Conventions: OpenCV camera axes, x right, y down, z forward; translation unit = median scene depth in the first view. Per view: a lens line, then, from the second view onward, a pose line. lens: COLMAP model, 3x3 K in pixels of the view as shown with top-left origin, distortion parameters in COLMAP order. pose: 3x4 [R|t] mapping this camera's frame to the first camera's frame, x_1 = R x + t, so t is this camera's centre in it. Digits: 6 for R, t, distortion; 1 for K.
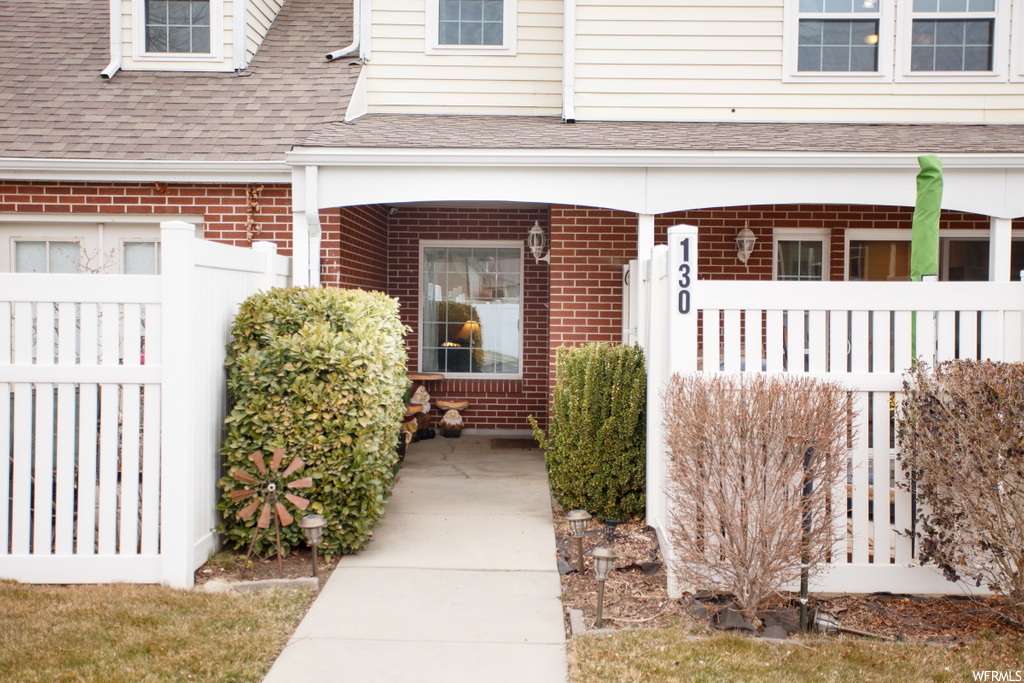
lens RADIAL K [[1174.8, 0, 513.7], [0, 1174.8, 339.7], [0, 0, 1]] dist [0.000920, 0.000000]
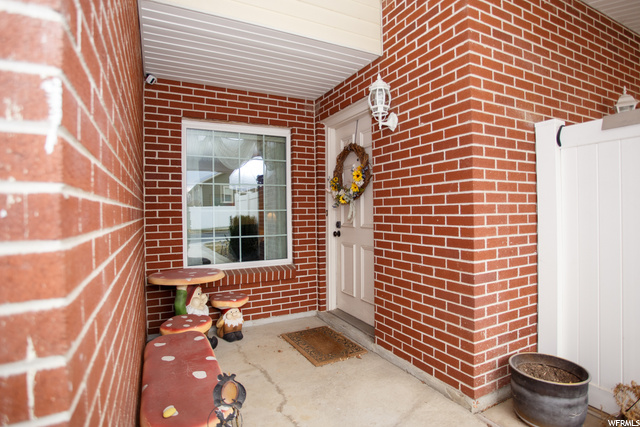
lens RADIAL K [[316.6, 0, 315.1], [0, 316.6, 213.0], [0, 0, 1]] dist [-0.043785, 0.001453]
pose [[0.876349, -0.021077, 0.481216, -0.110084], [0.033956, 0.999260, -0.018070, -0.005676], [-0.480479, 0.032176, 0.876416, 0.761476]]
